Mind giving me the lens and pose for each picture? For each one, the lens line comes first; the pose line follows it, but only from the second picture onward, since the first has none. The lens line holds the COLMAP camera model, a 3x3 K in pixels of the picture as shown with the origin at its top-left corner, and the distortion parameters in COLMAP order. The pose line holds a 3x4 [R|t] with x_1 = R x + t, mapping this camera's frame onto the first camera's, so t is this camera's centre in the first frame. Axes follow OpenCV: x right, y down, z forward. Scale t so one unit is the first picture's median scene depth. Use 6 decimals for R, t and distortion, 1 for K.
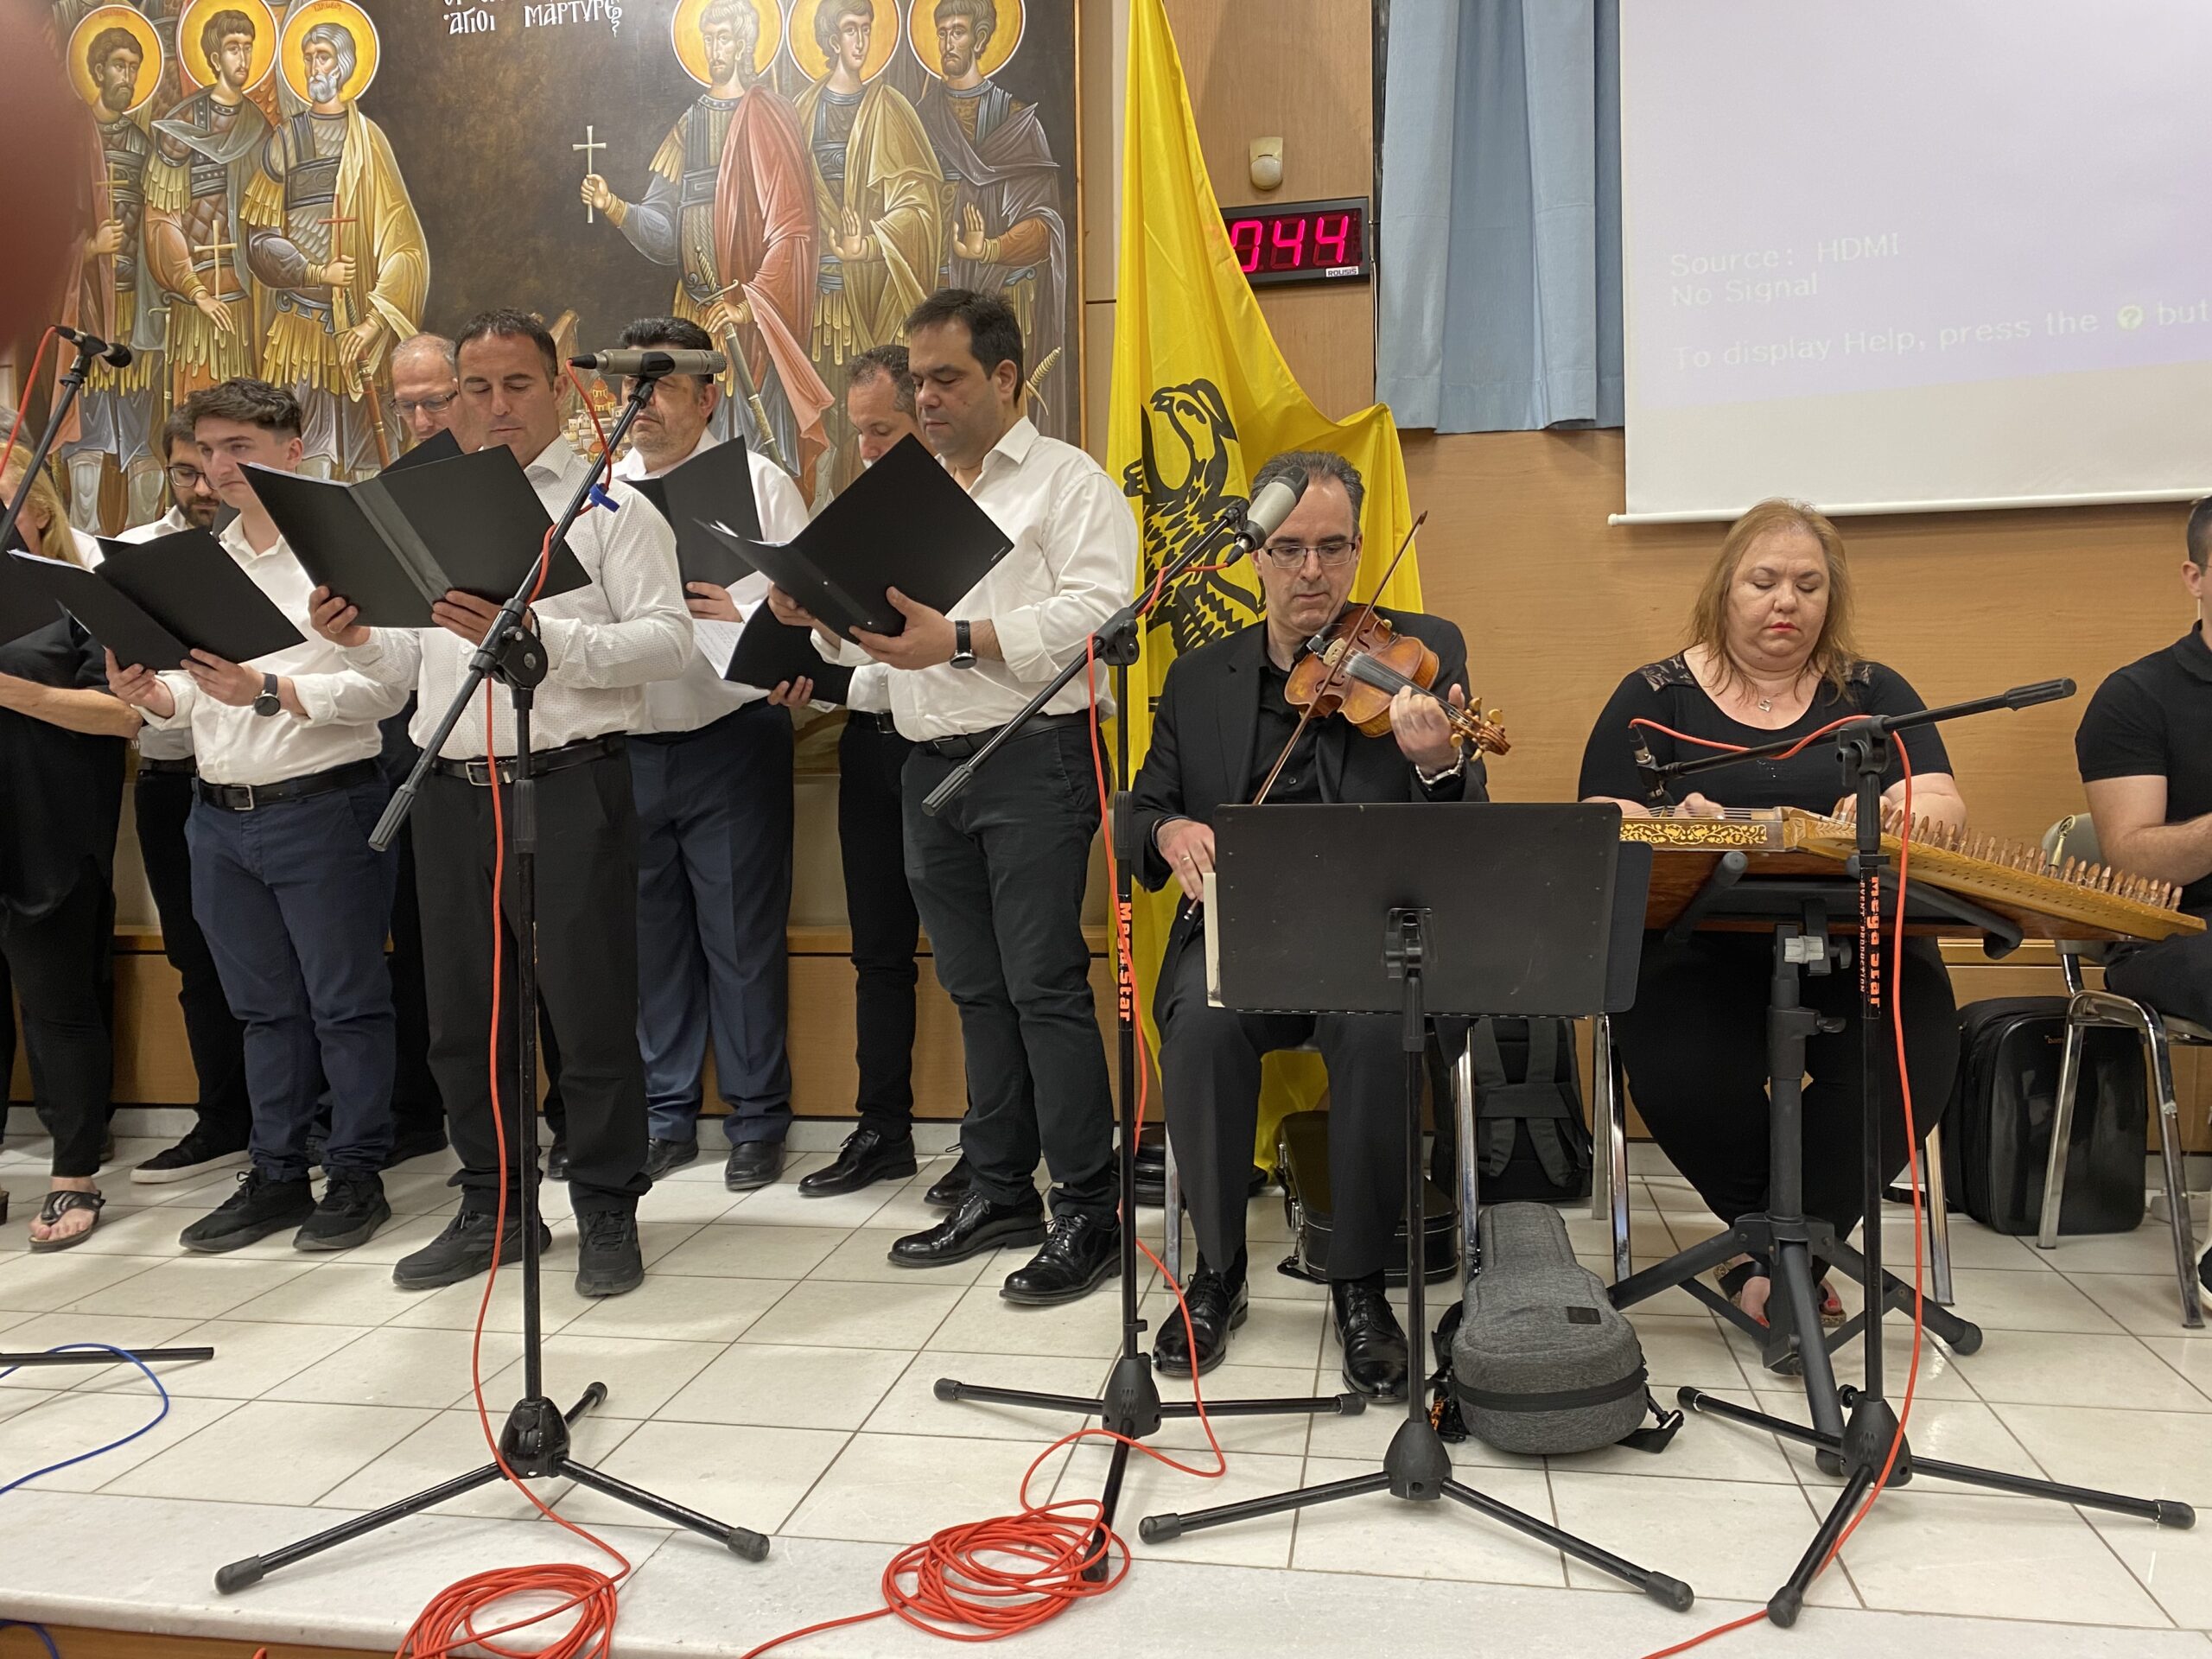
lens RADIAL K [[1725.3, 0, 1106.2], [0, 1725.3, 788.8], [0, 0, 1]] dist [0.015239, 0.005931]
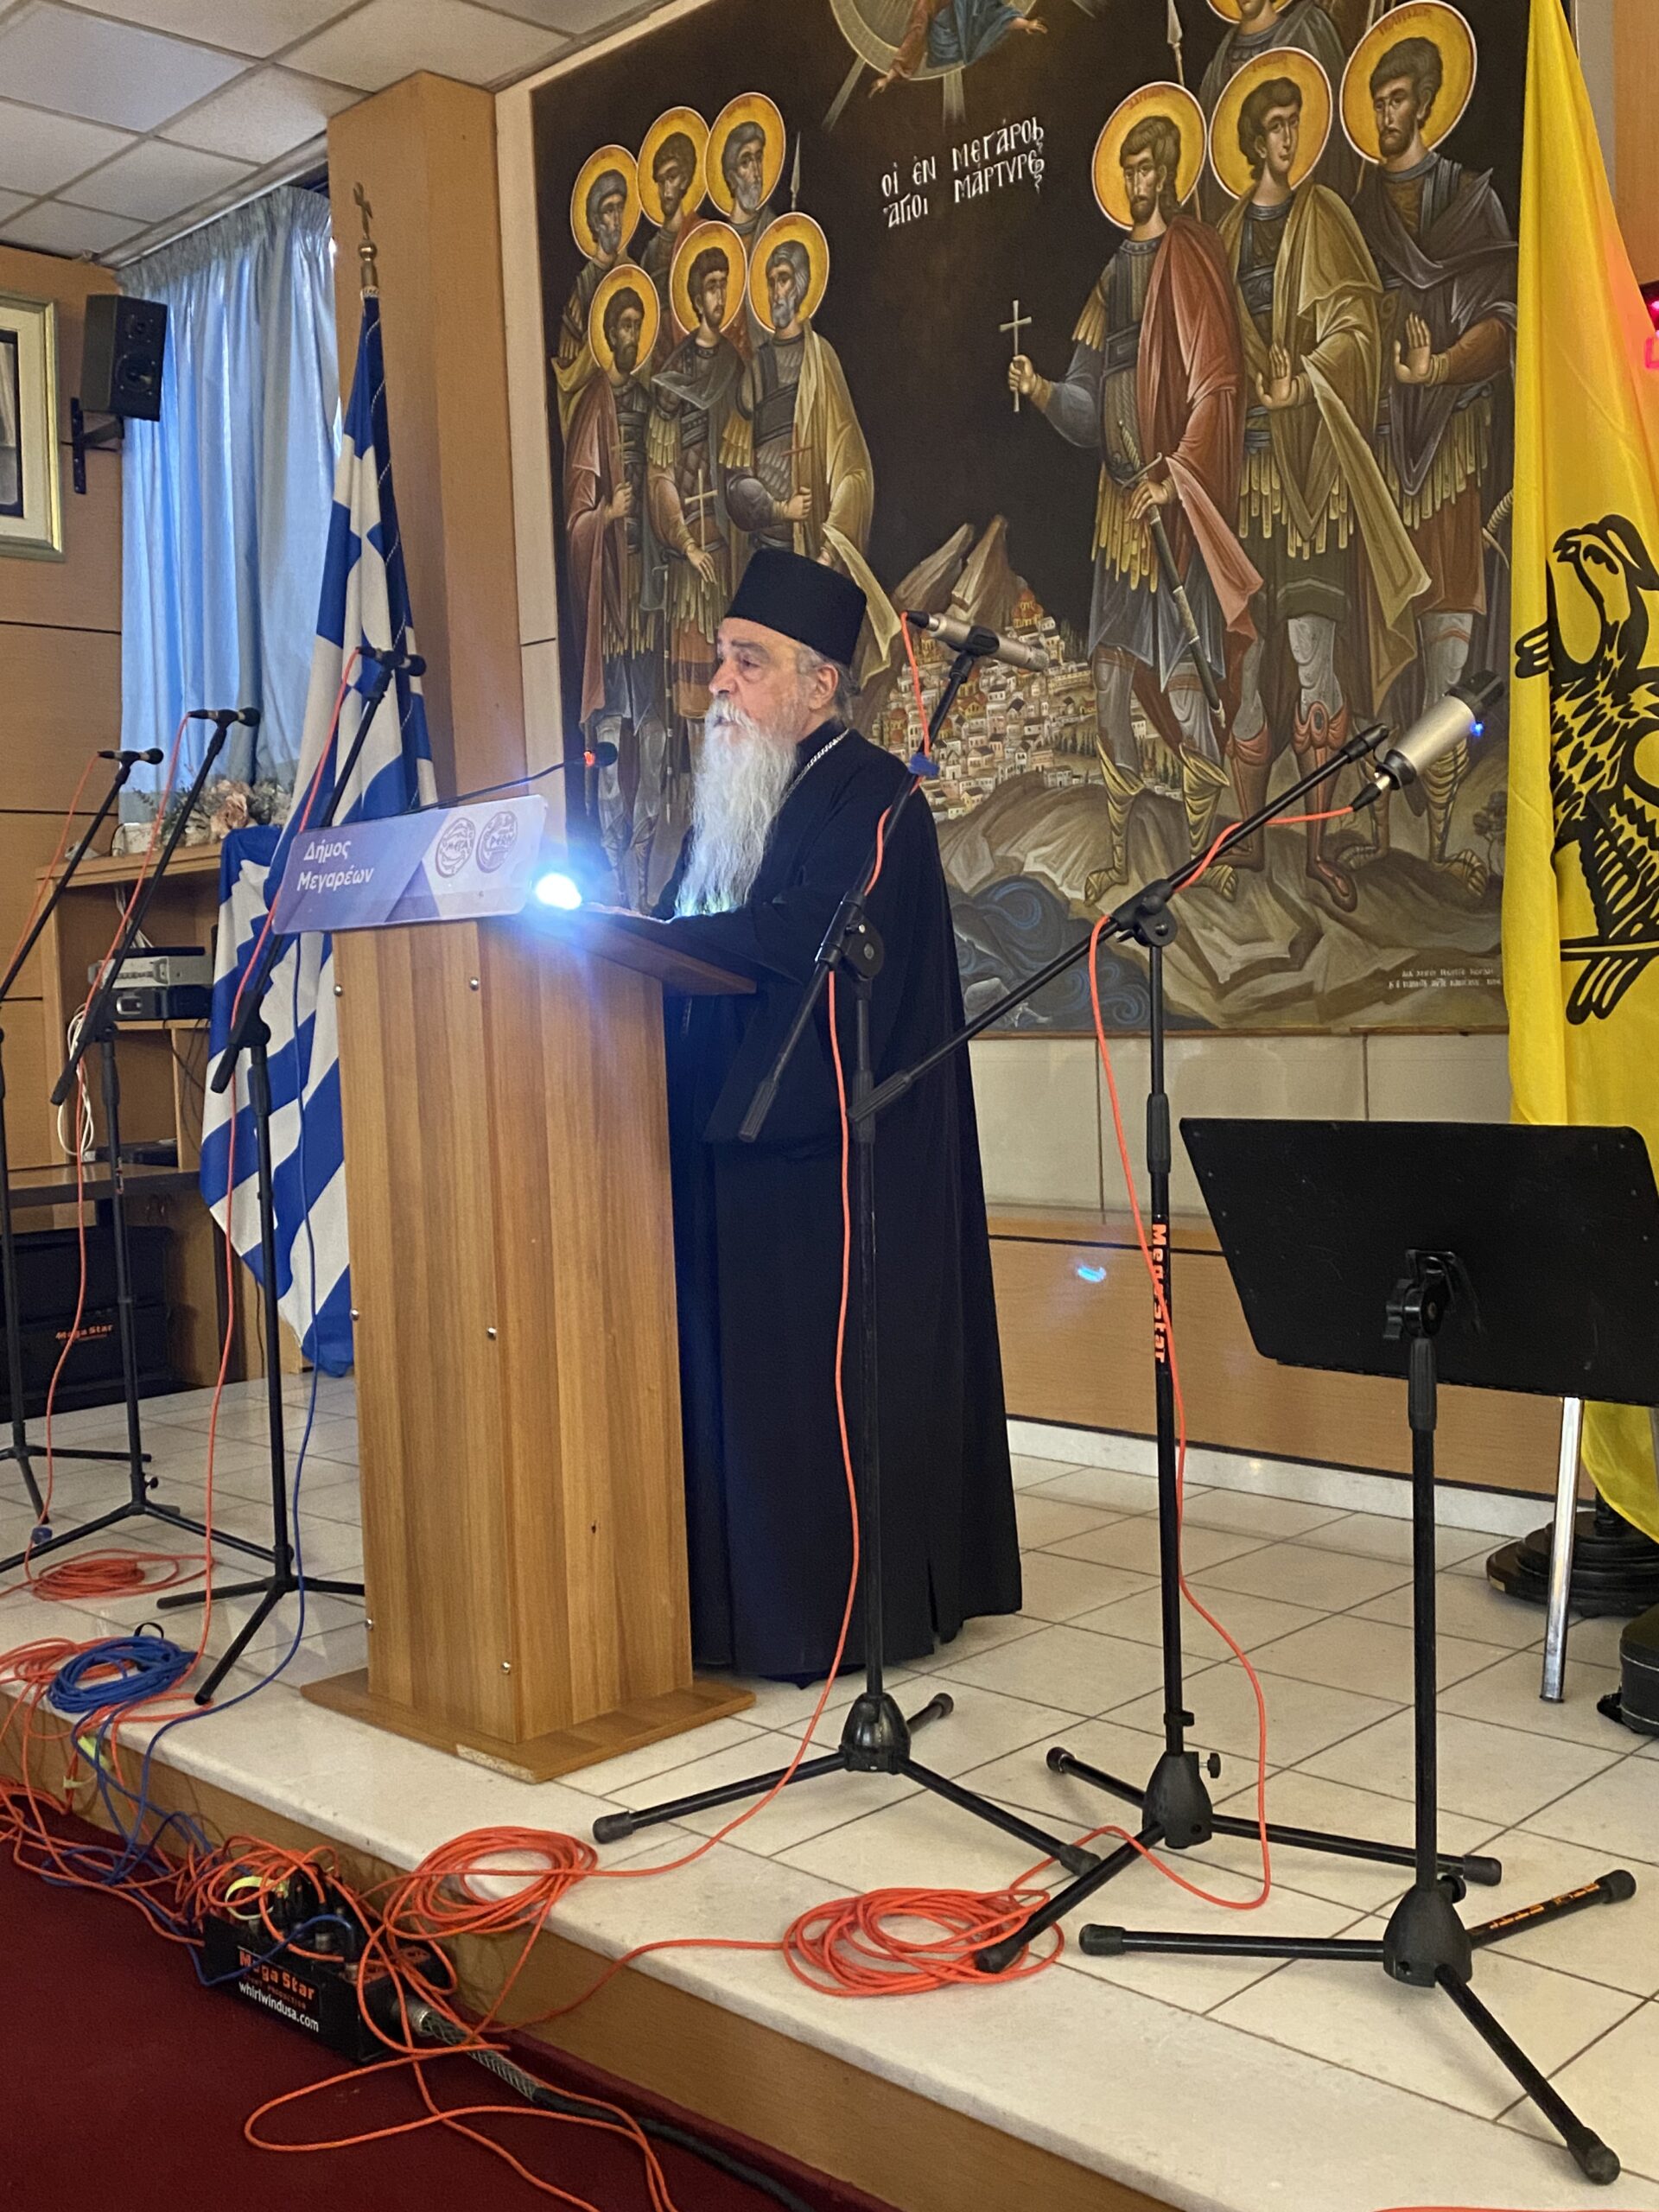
lens RADIAL K [[2184.3, 0, 840.0], [0, 2184.3, 1069.0], [0, 0, 1]] dist [0.183524, -0.569431]
pose [[0.827392, 0.007212, -0.561578, 0.257880], [0.004568, 0.999798, 0.019569, -0.013938], [0.561606, -0.018757, 0.827192, 0.009082]]
